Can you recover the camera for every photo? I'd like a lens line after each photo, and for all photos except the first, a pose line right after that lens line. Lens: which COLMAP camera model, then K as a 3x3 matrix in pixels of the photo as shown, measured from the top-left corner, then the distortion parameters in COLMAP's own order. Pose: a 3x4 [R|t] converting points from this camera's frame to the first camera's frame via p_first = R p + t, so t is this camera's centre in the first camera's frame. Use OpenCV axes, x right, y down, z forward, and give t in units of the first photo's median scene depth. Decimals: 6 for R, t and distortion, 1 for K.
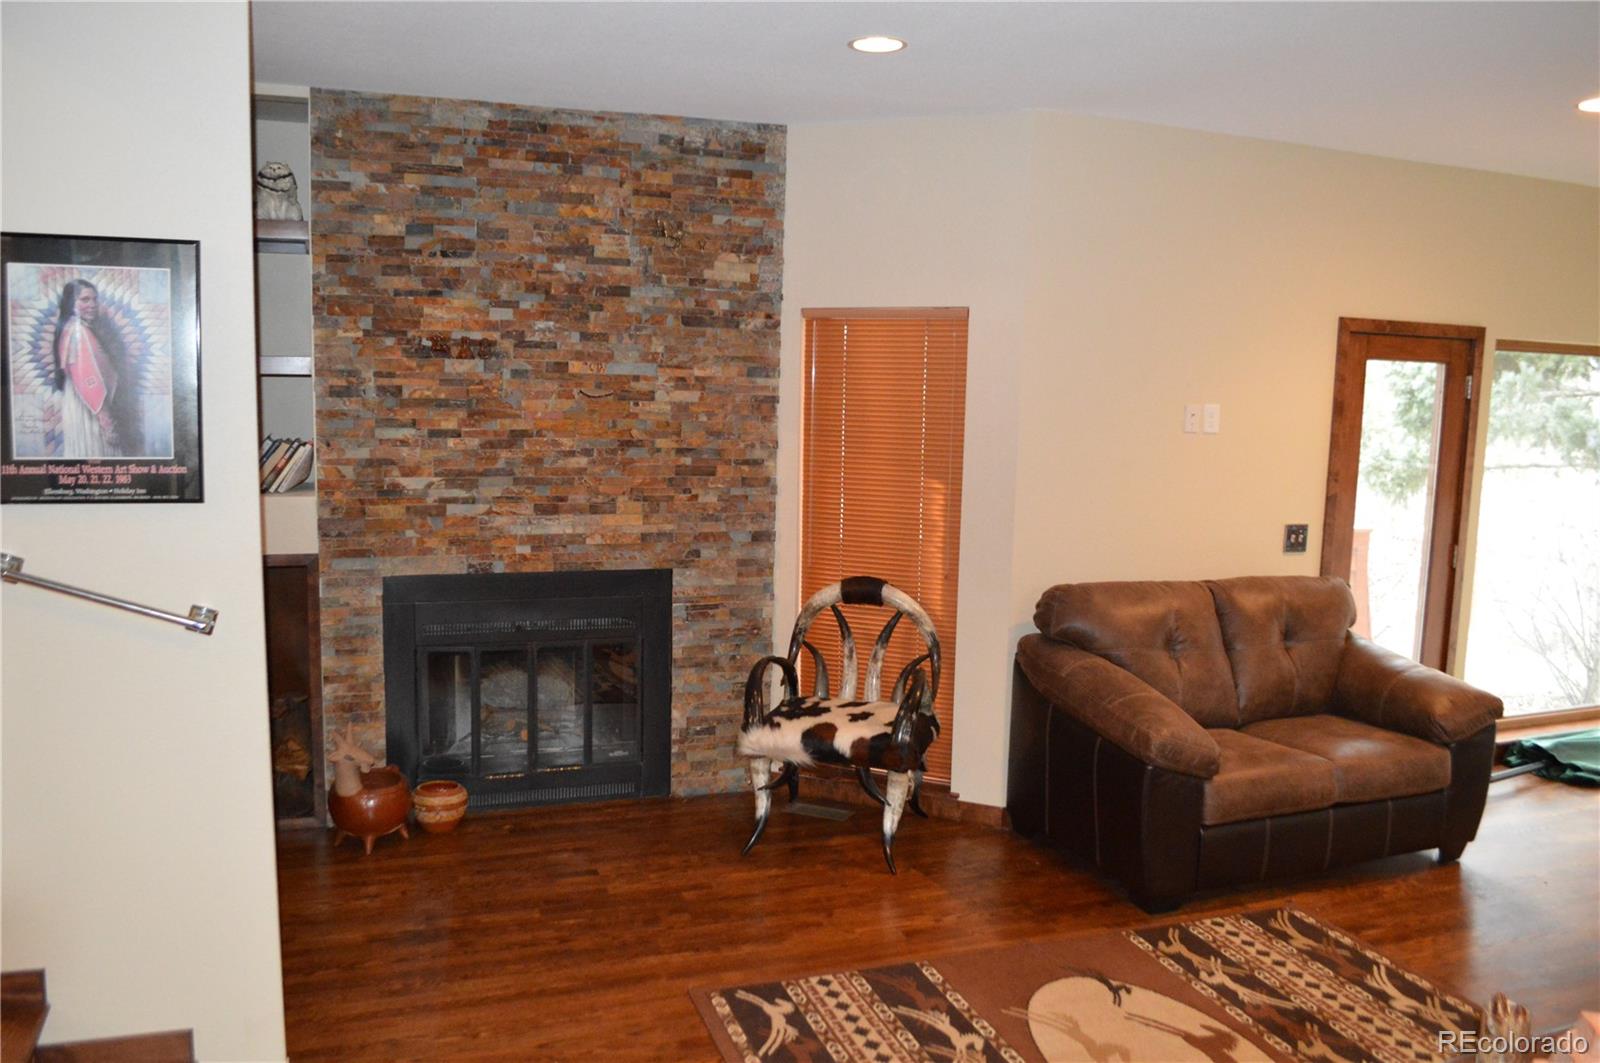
lens RADIAL K [[1269.7, 0, 799.5], [0, 1269.7, 548.0], [0, 0, 1]] dist [-0.075207, 0.005758]
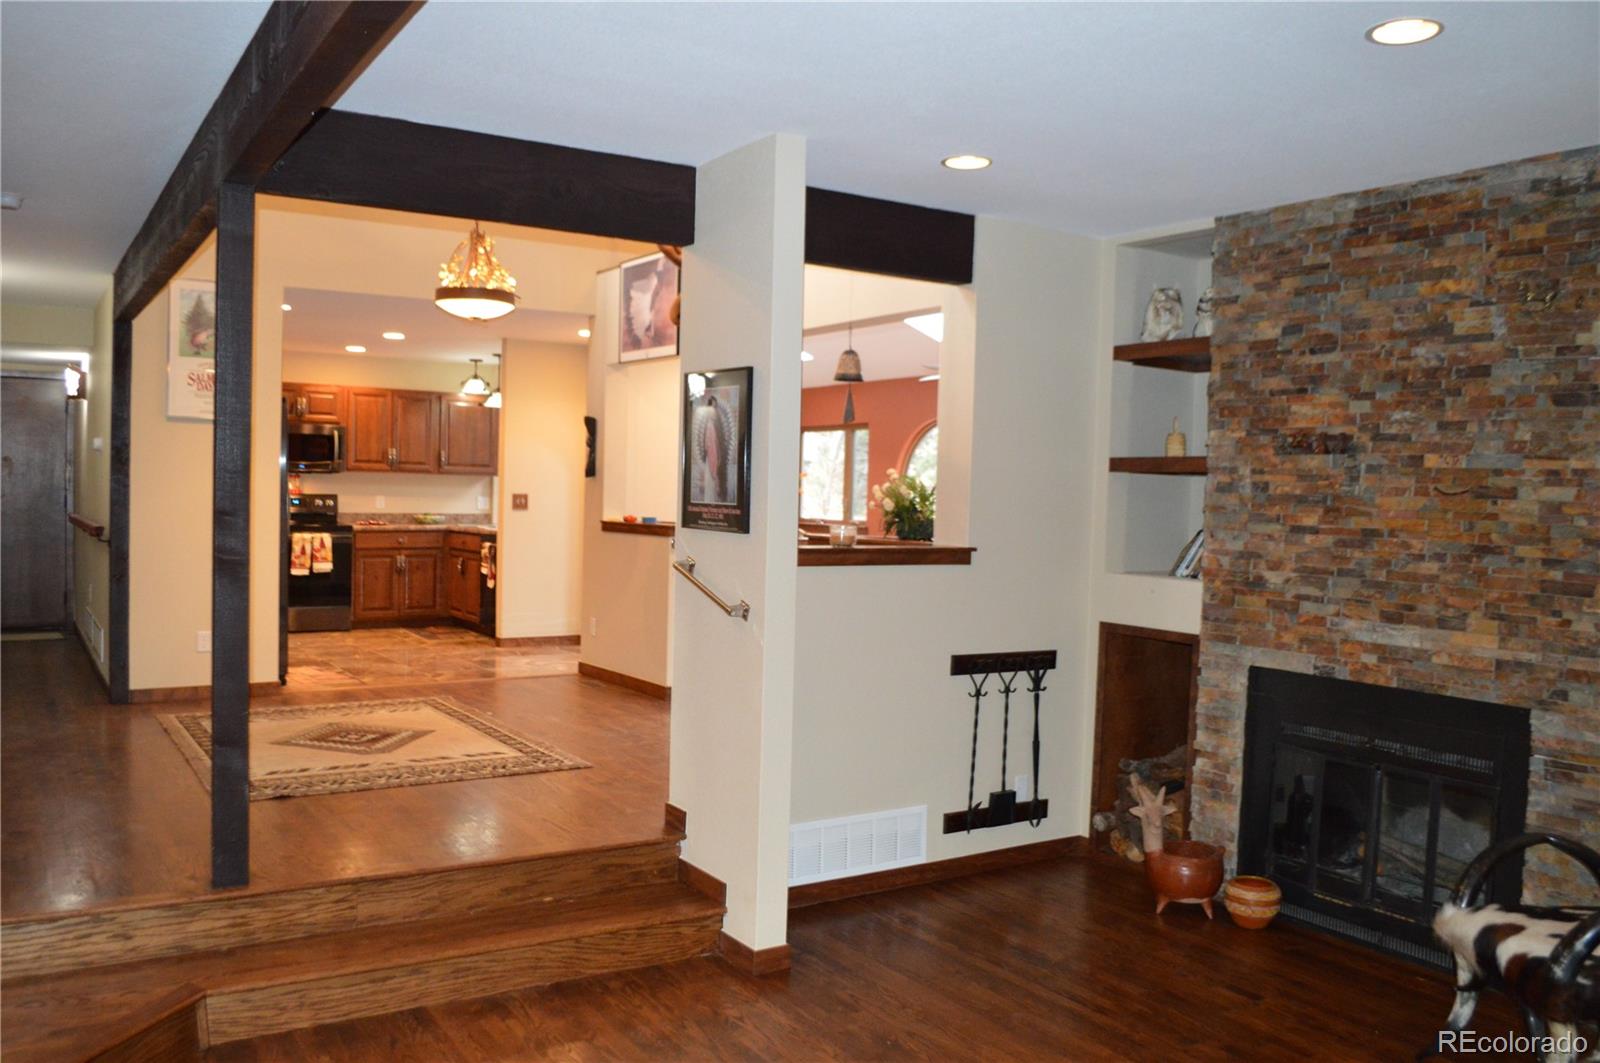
lens RADIAL K [[1269.7, 0, 799.5], [0, 1269.7, 548.0], [0, 0, 1]] dist [-0.075207, 0.005758]
pose [[0.230242, 0.028320, -0.972721, 0.579317], [-0.150001, 0.988663, -0.006721, -0.010216], [0.961503, 0.147456, 0.231879, 0.385181]]
